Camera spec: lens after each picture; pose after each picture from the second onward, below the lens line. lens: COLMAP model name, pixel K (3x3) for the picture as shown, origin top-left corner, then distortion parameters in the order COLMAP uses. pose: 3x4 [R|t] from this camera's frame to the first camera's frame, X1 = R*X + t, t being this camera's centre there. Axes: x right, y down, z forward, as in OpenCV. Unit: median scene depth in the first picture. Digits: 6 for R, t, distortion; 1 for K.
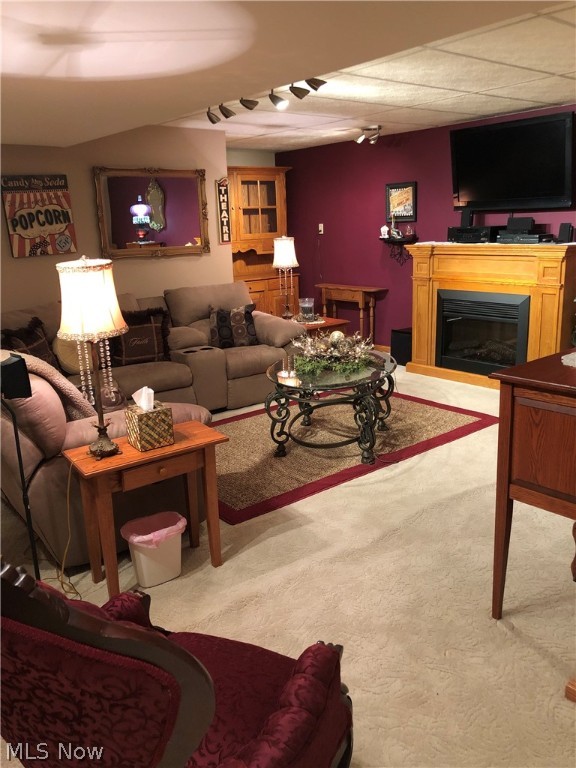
lens RADIAL K [[627.1, 0, 285.7], [0, 627.1, 382.8], [0, 0, 1]] dist [0.030916, -0.011518]
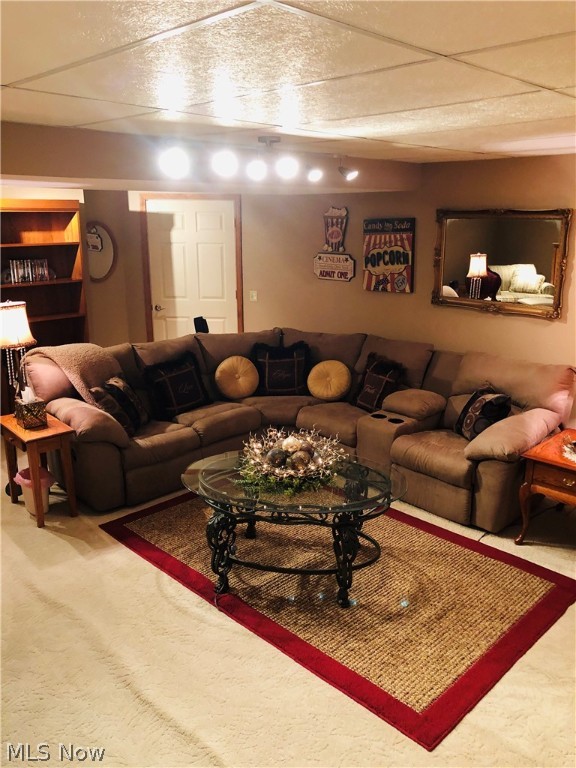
lens RADIAL K [[627.1, 0, 286.5], [0, 627.1, 384.2], [0, 0, 1]] dist [0.030916, -0.011518]
pose [[0.107682, 0.288016, -0.951552, 0.681900], [-0.260958, 0.931746, 0.252490, -0.286864], [0.959325, 0.221127, 0.175492, 0.695200]]
